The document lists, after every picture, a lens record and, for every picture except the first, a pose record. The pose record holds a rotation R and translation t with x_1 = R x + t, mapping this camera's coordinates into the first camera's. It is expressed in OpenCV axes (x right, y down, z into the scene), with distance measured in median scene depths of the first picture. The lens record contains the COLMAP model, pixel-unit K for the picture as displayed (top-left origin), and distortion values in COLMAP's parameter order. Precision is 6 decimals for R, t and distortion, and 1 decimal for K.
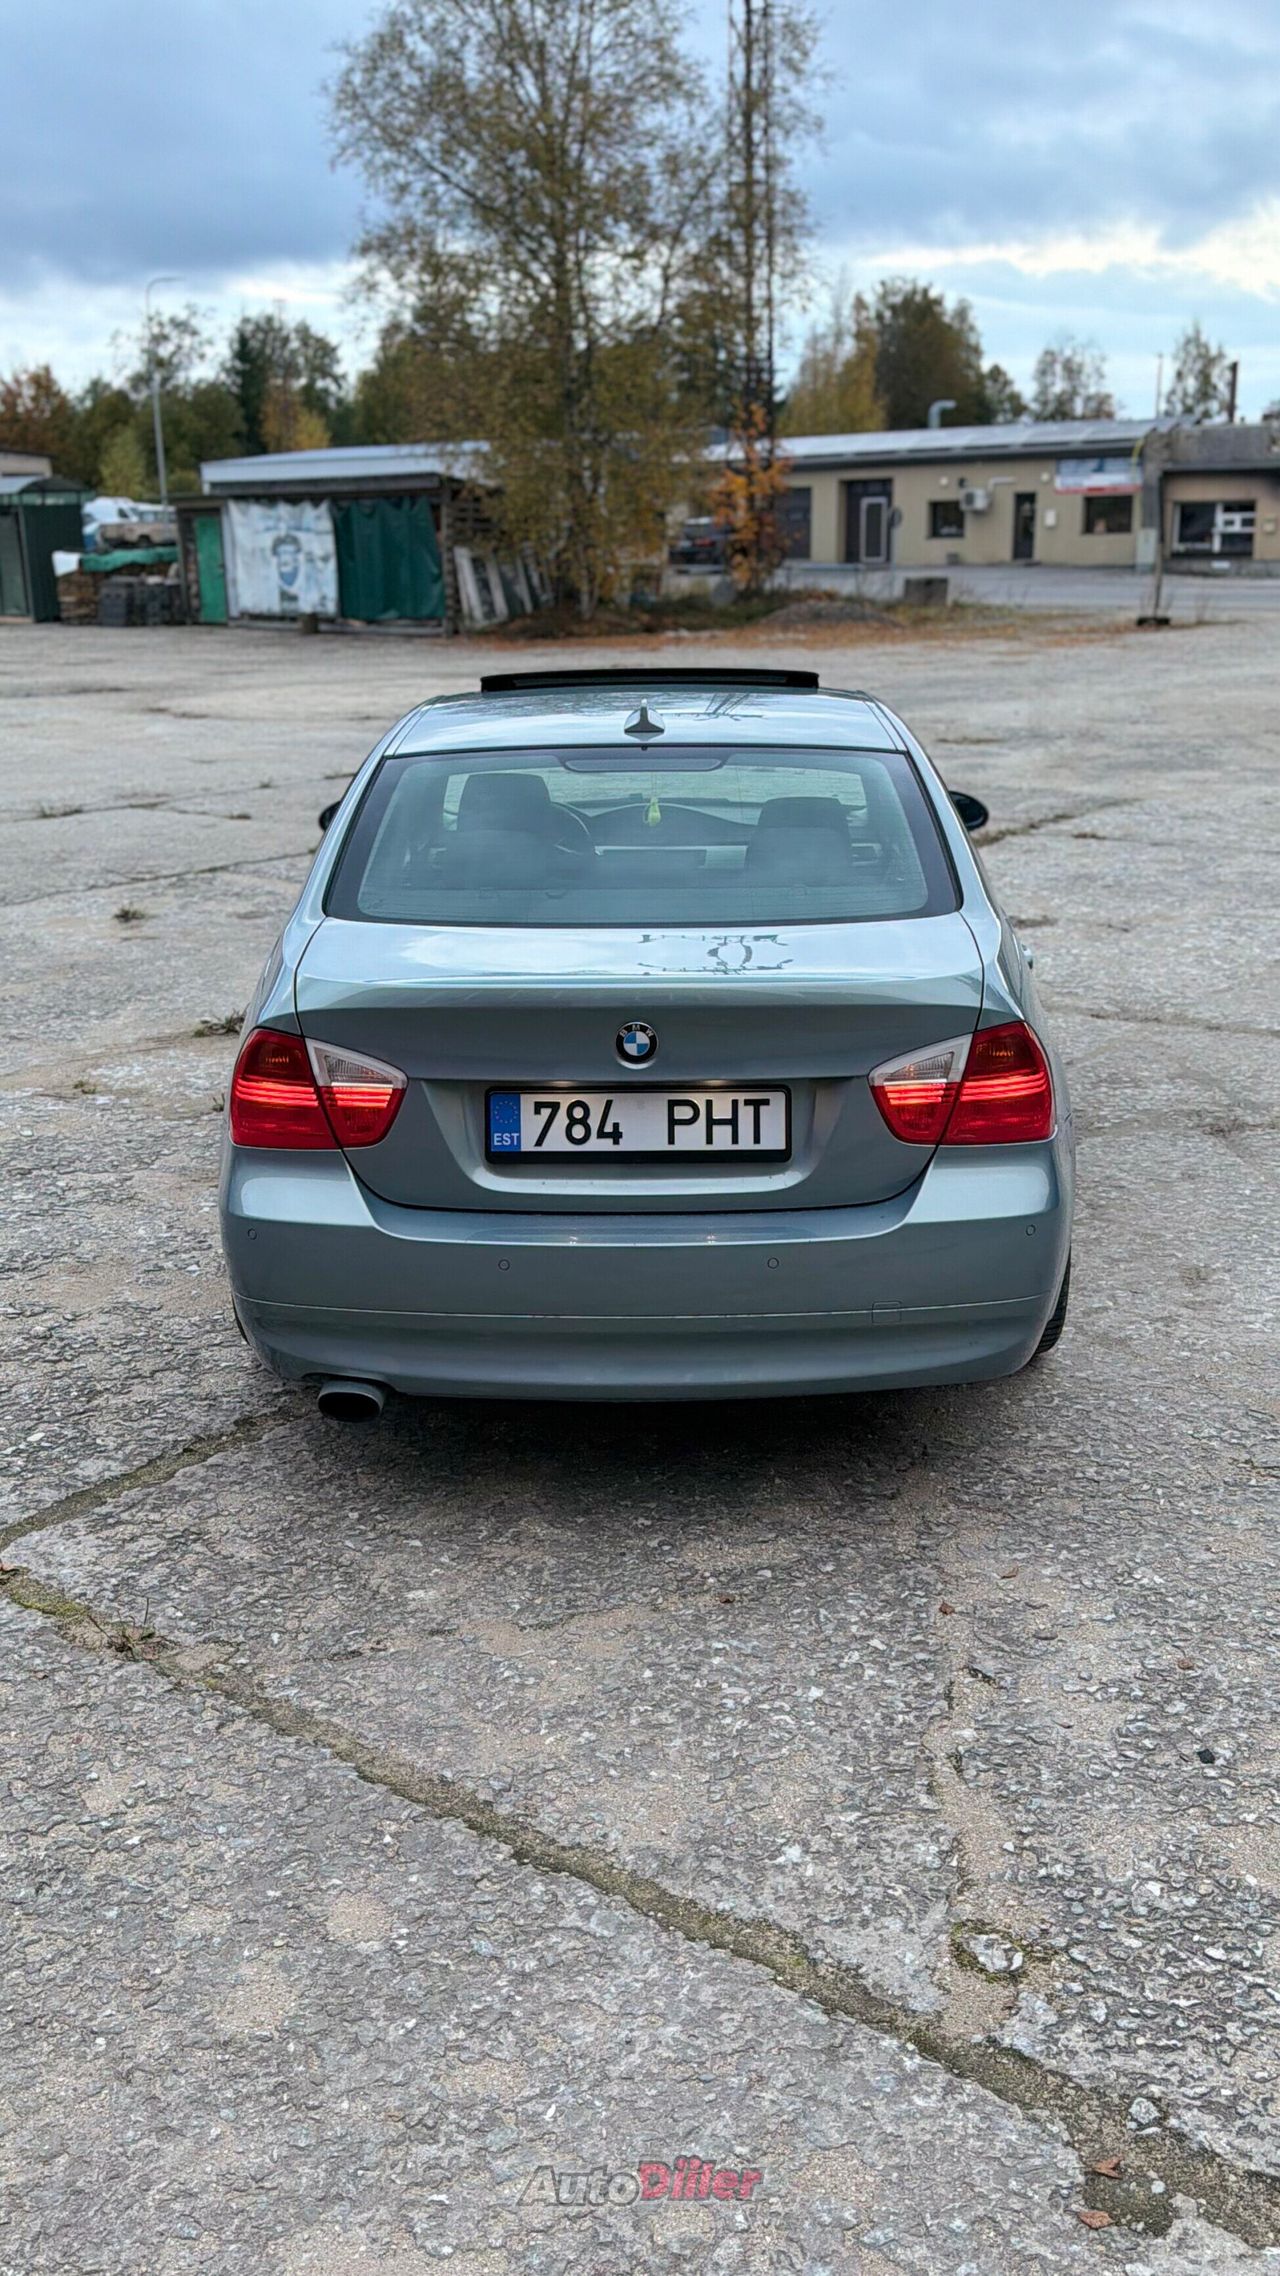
lens RADIAL K [[1981.3, 0, 640.0], [0, 1981.3, 1138.0], [0, 0, 1]] dist [0.163885, -0.318036]
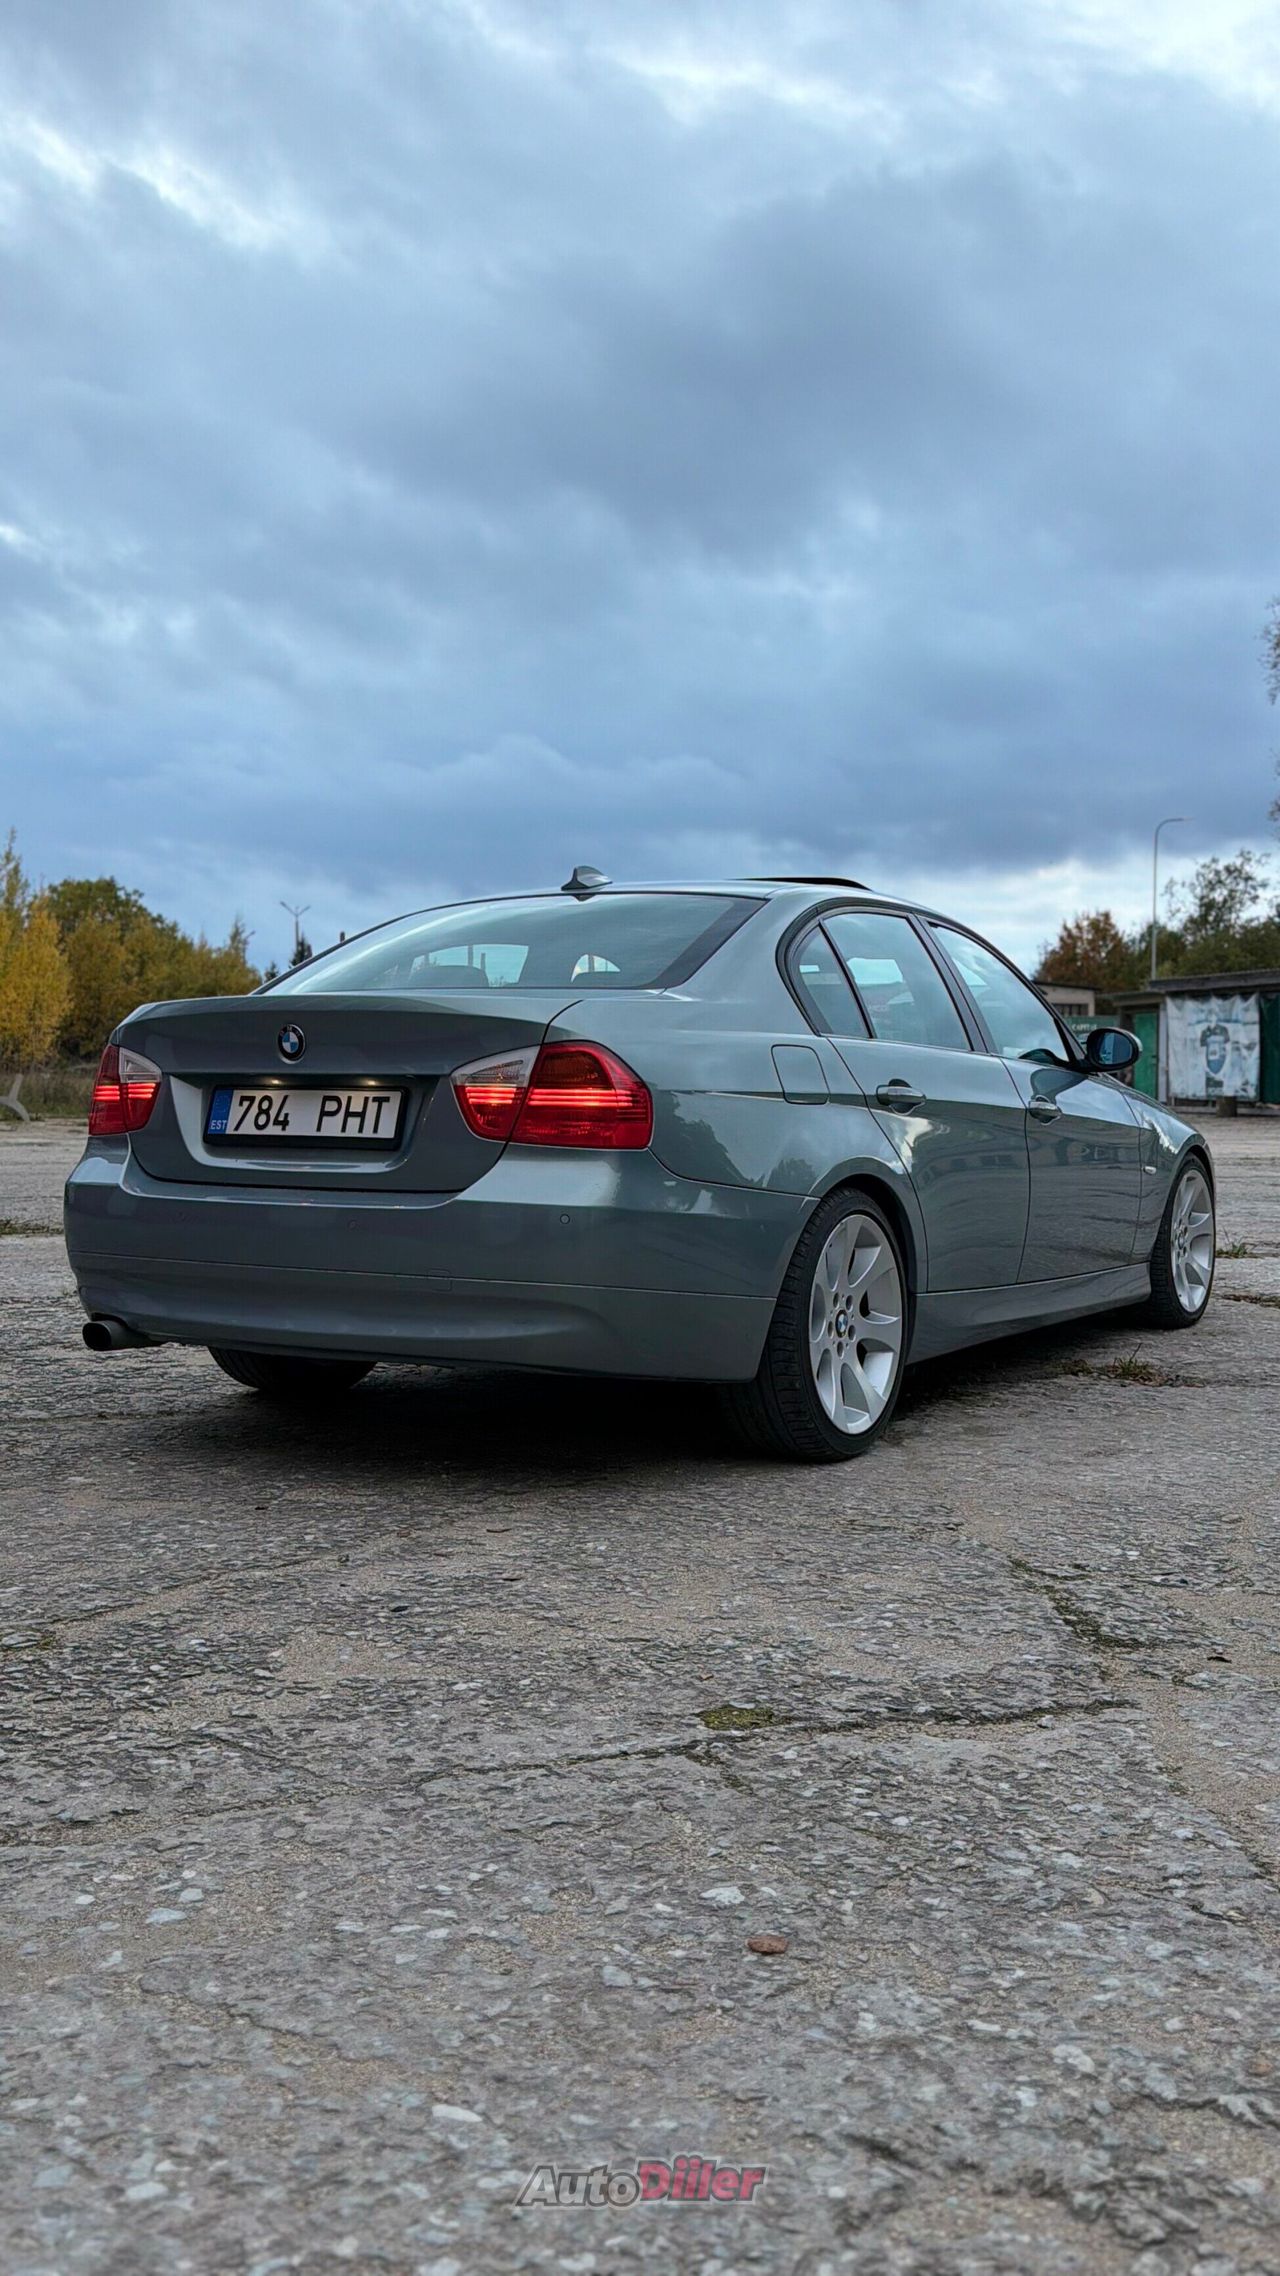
lens RADIAL K [[1981.3, 0, 640.0], [0, 1981.3, 1138.0], [0, 0, 1]] dist [0.163885, -0.318036]
pose [[0.859576, 0.029976, -0.510128, 0.801822], [-0.162631, 0.962420, -0.217483, 0.238609], [0.484438, 0.269906, 0.832148, 0.083538]]
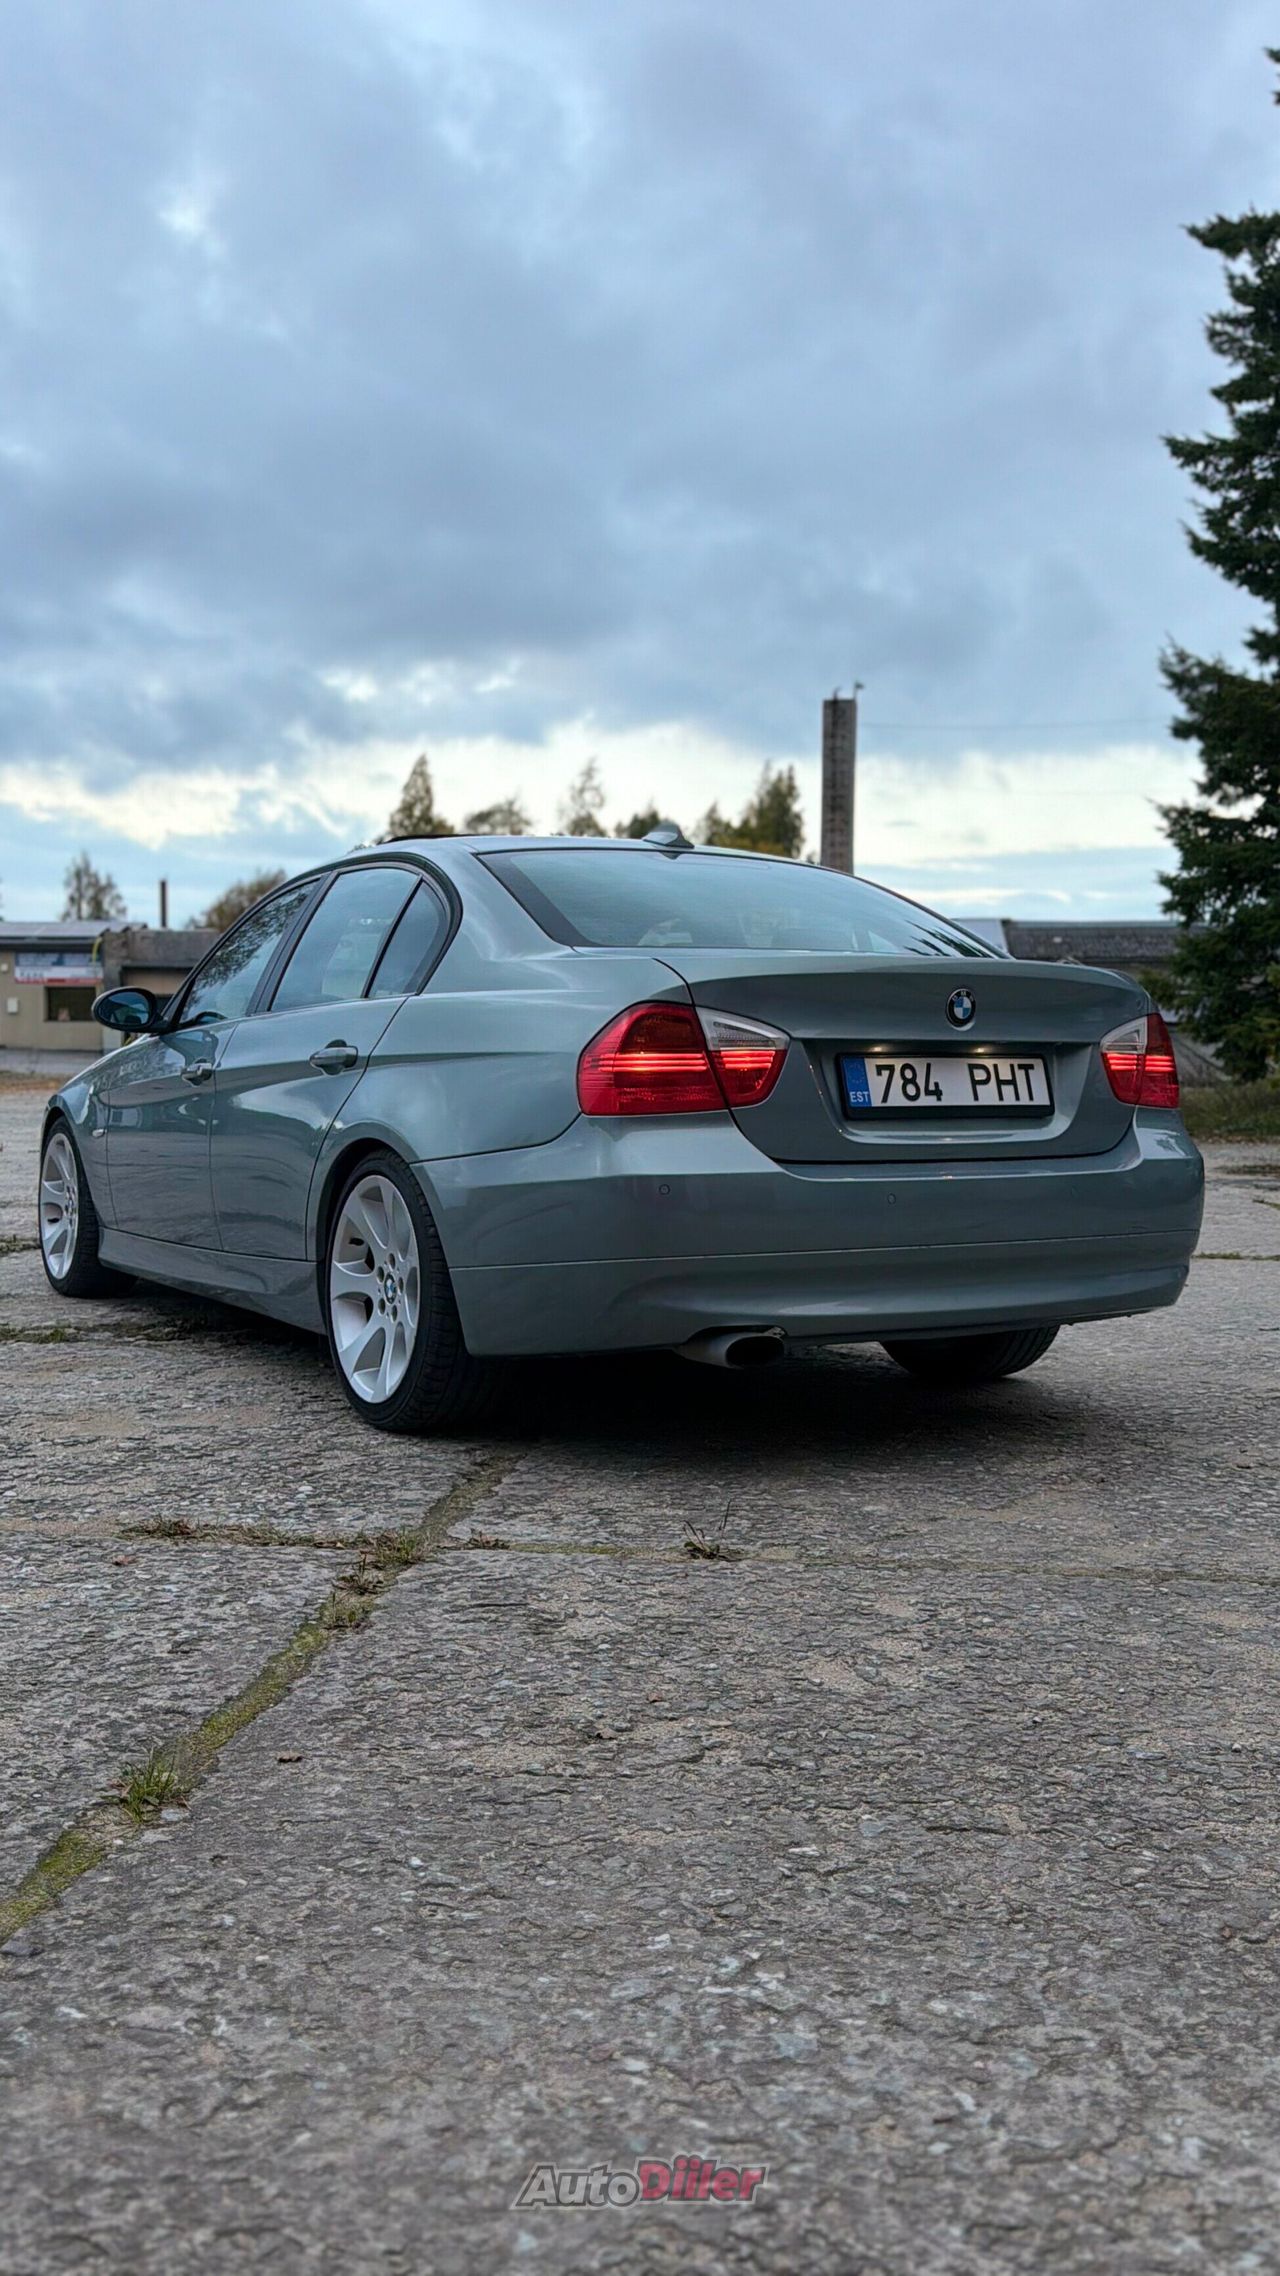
lens RADIAL K [[1981.3, 0, 640.0], [0, 1981.3, 1138.0], [0, 0, 1]] dist [0.163885, -0.318036]
pose [[0.856129, -0.005125, 0.516736, -0.759719], [0.133476, 0.968212, -0.211540, 0.246132], [-0.499226, 0.250077, 0.829599, 0.127239]]
